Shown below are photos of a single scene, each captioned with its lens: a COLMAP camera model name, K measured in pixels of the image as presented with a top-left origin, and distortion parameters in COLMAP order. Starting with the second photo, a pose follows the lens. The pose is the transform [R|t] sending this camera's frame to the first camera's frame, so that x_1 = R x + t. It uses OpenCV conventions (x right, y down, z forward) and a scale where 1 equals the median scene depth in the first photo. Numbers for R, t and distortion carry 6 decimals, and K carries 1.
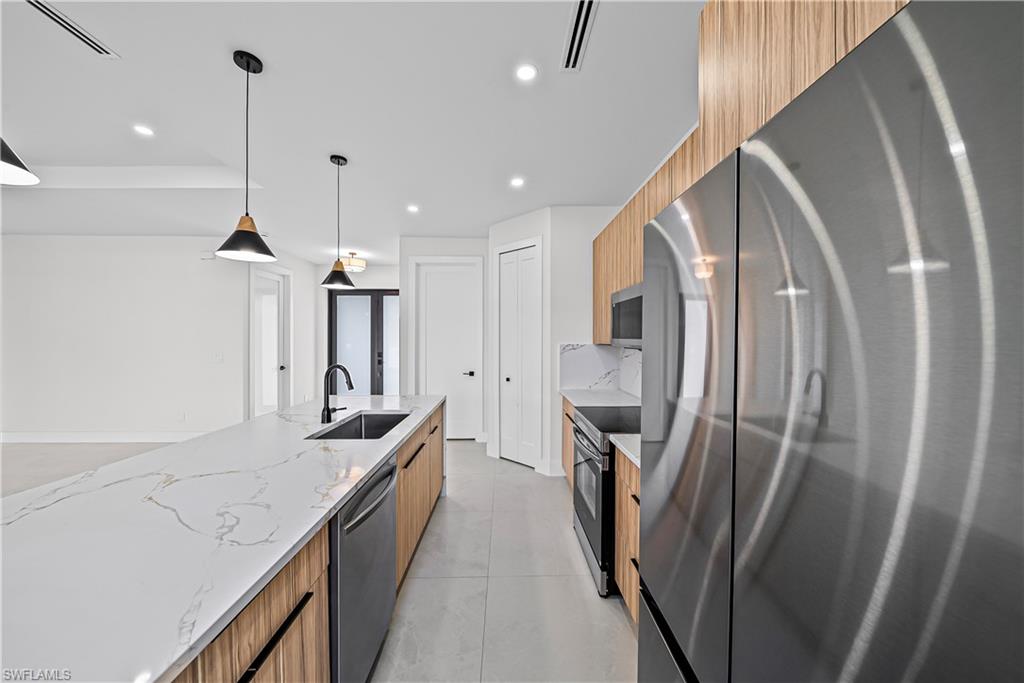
lens RADIAL K [[352.9, 0, 514.0], [0, 352.9, 338.0], [0, 0, 1]] dist [-0.001072, -0.000066]
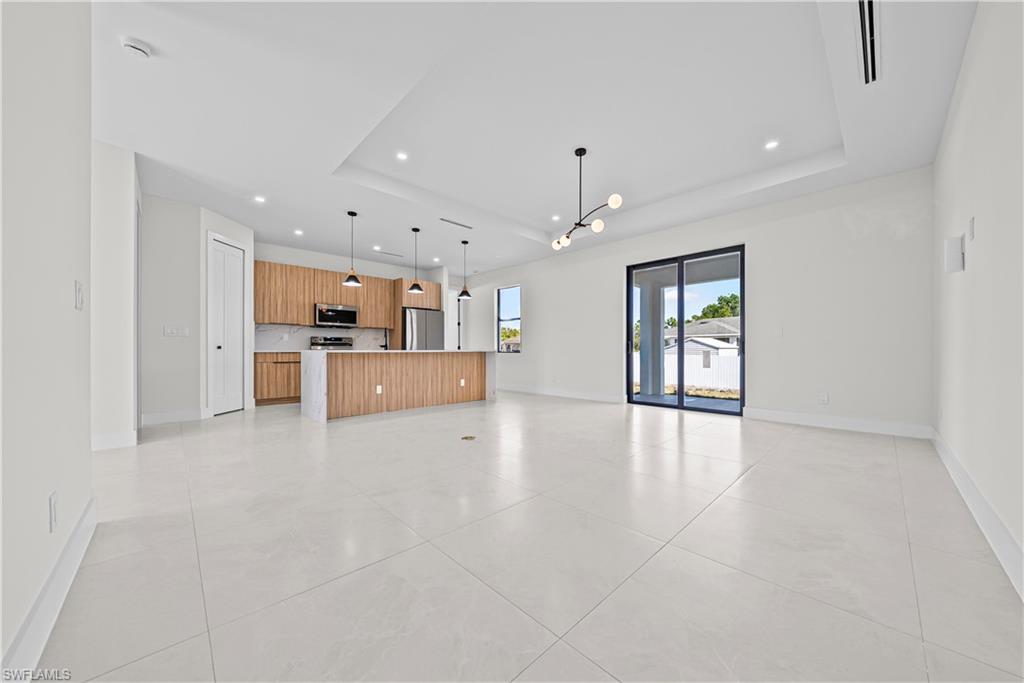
lens RADIAL K [[359.3, 0, 513.0], [0, 359.3, 350.1], [0, 0, 1]] dist [-0.000817, -0.000052]
pose [[-0.673251, -0.001430, 0.739413, -1.811483], [-0.001225, 0.999999, 0.000818, 0.141313], [-0.739413, -0.000355, -0.673252, 1.227552]]
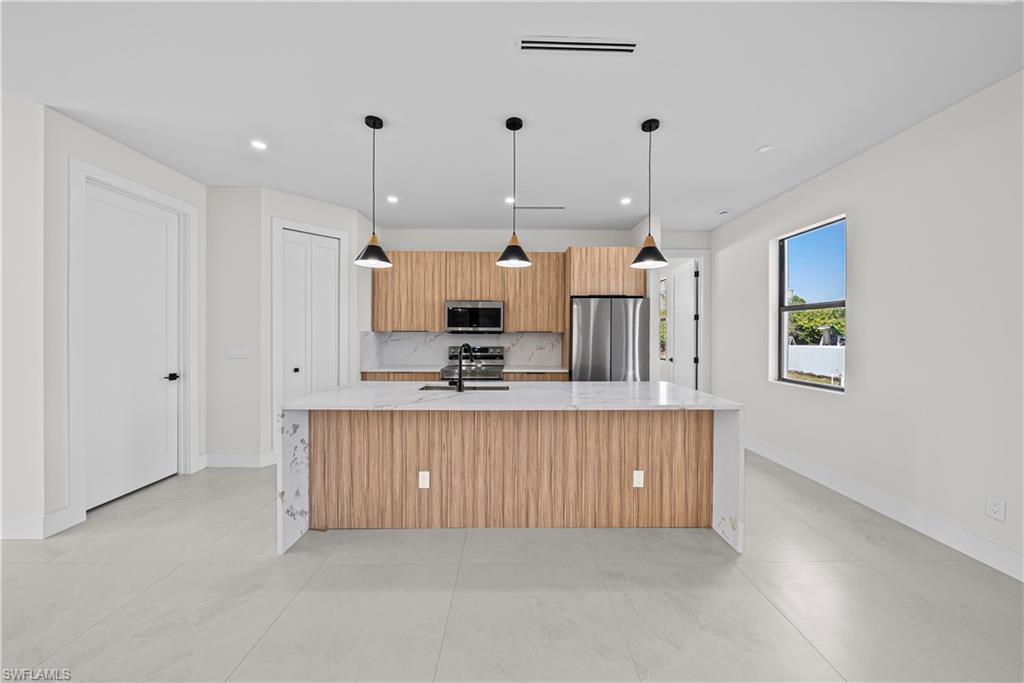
lens RADIAL K [[352.9, 0, 514.0], [0, 352.9, 338.0], [0, 0, 1]] dist [-0.001072, -0.000066]
pose [[0.014870, -0.012806, 0.999807, -1.047811], [-0.004890, 0.999905, 0.012880, 0.022386], [-0.999877, -0.005080, 0.014806, 0.474574]]
